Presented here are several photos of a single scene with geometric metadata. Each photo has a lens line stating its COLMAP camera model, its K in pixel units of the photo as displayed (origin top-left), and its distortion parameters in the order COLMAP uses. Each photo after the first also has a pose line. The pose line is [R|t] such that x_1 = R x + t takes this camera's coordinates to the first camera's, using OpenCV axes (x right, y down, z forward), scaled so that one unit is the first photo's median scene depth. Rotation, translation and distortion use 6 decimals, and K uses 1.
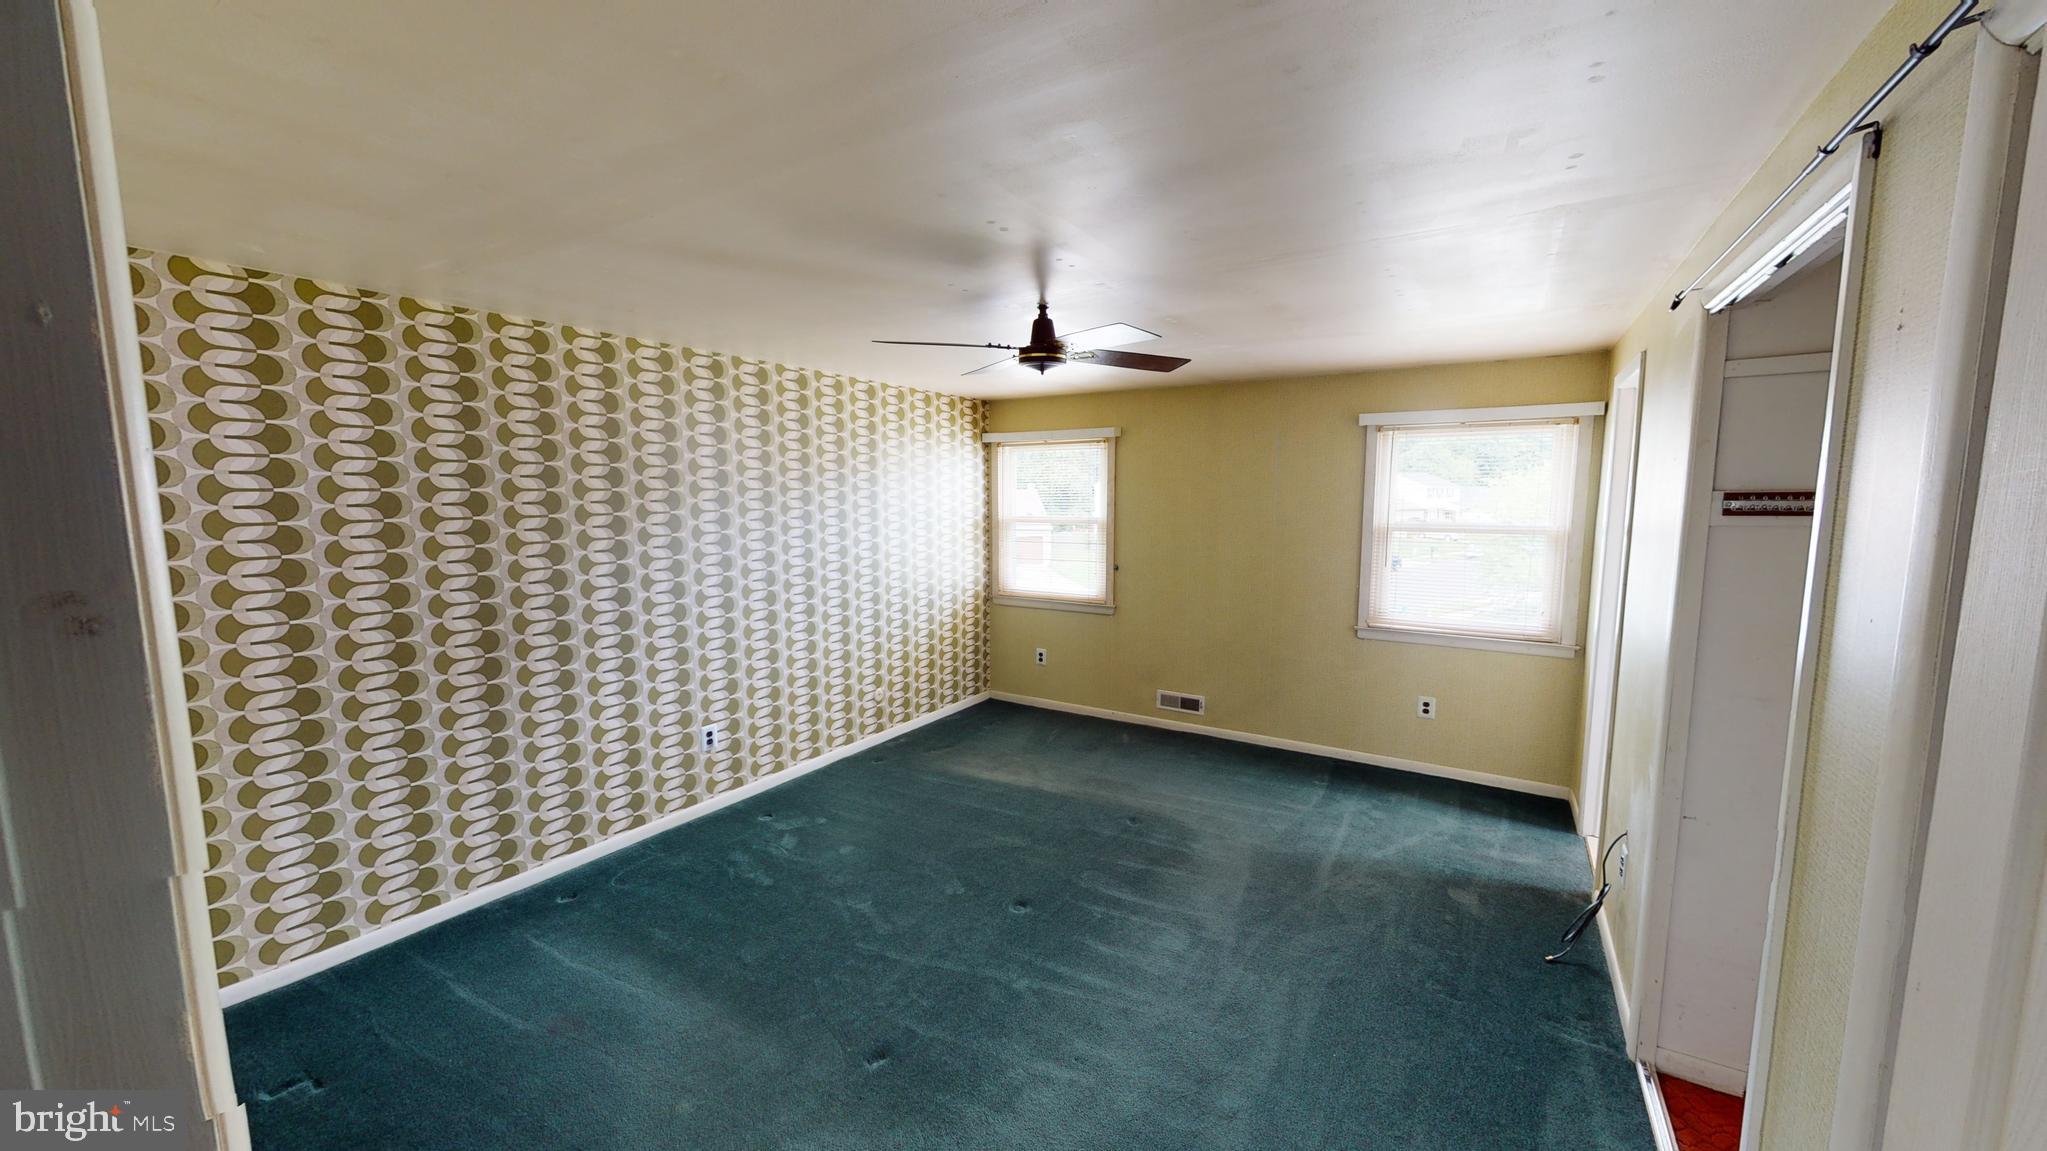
lens RADIAL K [[752.3, 0, 1023.5], [0, 752.3, 575.5], [0, 0, 1]] dist [0.000201, -0.000366]
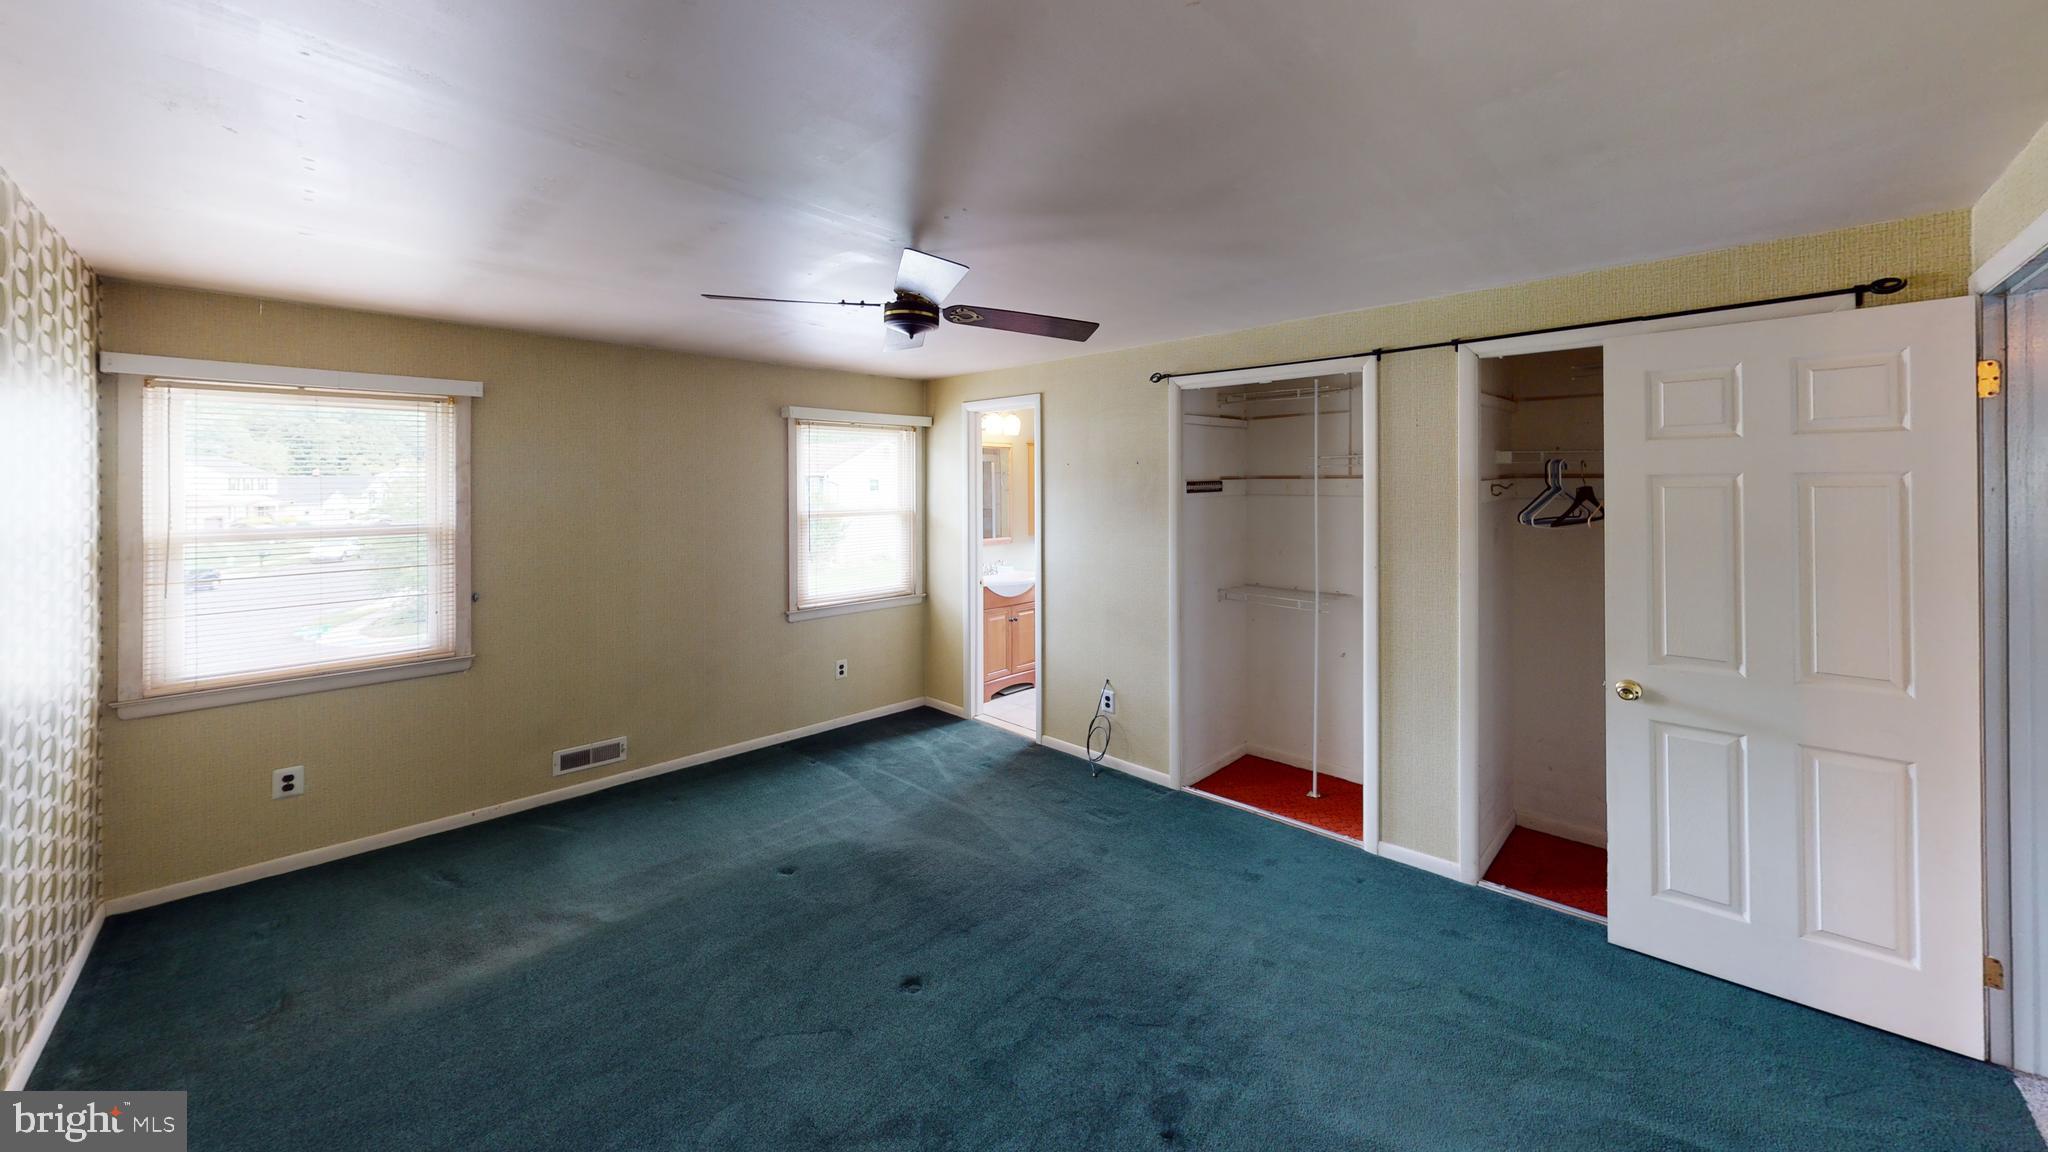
lens RADIAL K [[752.3, 0, 1024.0], [0, 752.3, 596.5], [0, 0, 1]] dist [0.000146, 0.000016]
pose [[0.208656, -0.147855, 0.966748, -0.495375], [0.108523, 0.985901, 0.127362, -0.050336], [-0.971949, 0.078340, 0.221760, 0.454946]]
